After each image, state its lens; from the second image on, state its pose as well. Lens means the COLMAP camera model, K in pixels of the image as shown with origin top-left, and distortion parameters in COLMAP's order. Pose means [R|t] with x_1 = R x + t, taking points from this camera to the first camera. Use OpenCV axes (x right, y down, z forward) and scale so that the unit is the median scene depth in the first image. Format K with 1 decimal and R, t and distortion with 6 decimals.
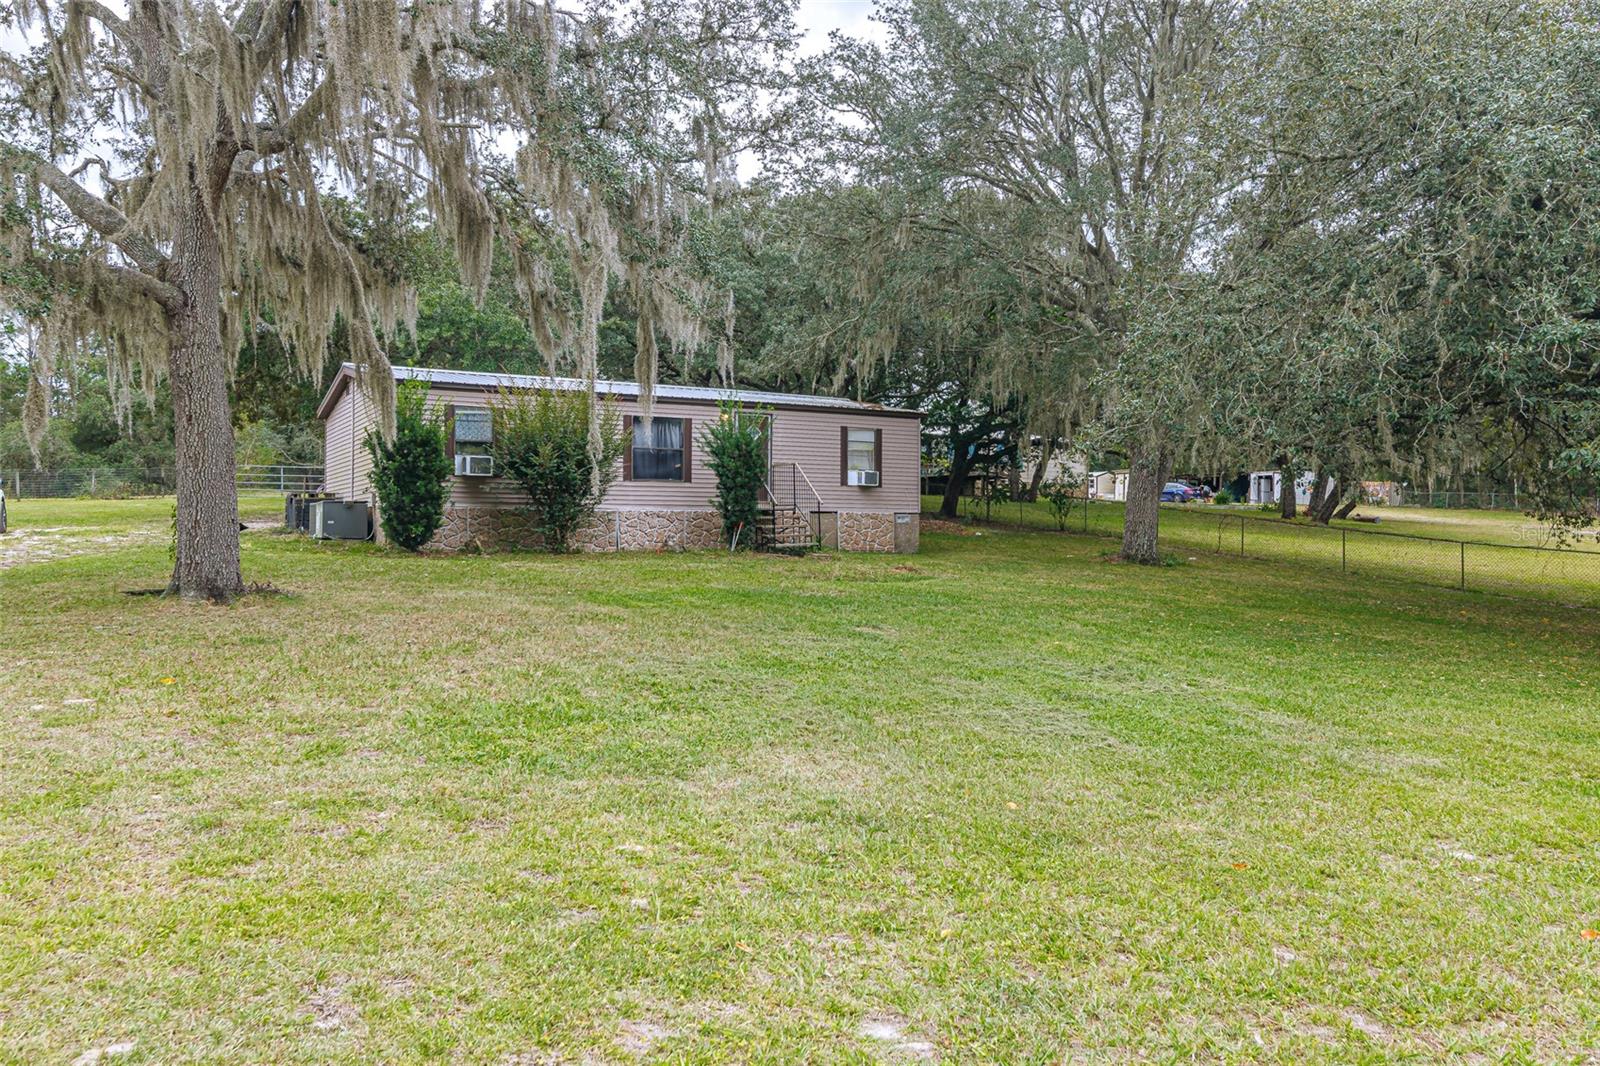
lens RADIAL K [[1225.1, 0, 802.0], [0, 1225.1, 538.1], [0, 0, 1]] dist [-0.006598, -0.003185]
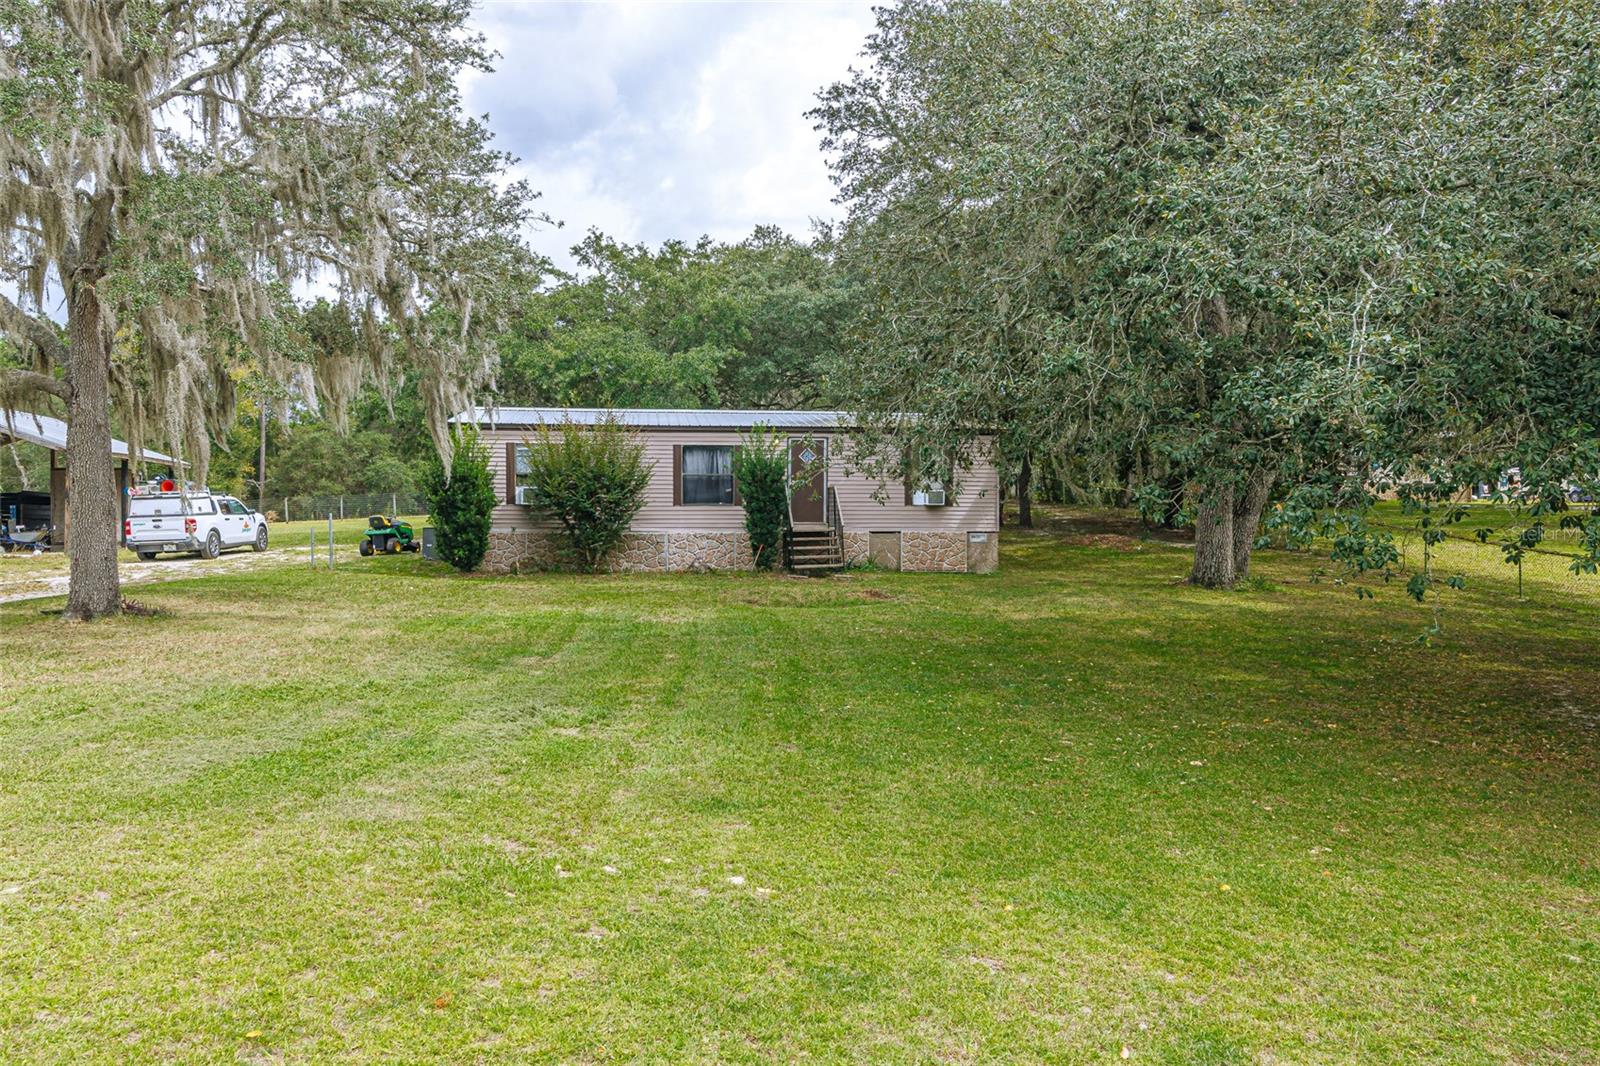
lens RADIAL K [[1225.1, 0, 815.4], [0, 1225.1, 564.3], [0, 0, 1]] dist [-0.006598, -0.003185]
pose [[0.929418, 0.005063, -0.368995, 0.366233], [0.001709, 0.999836, 0.018025, -0.014216], [0.369026, -0.017384, 0.929257, 0.039084]]
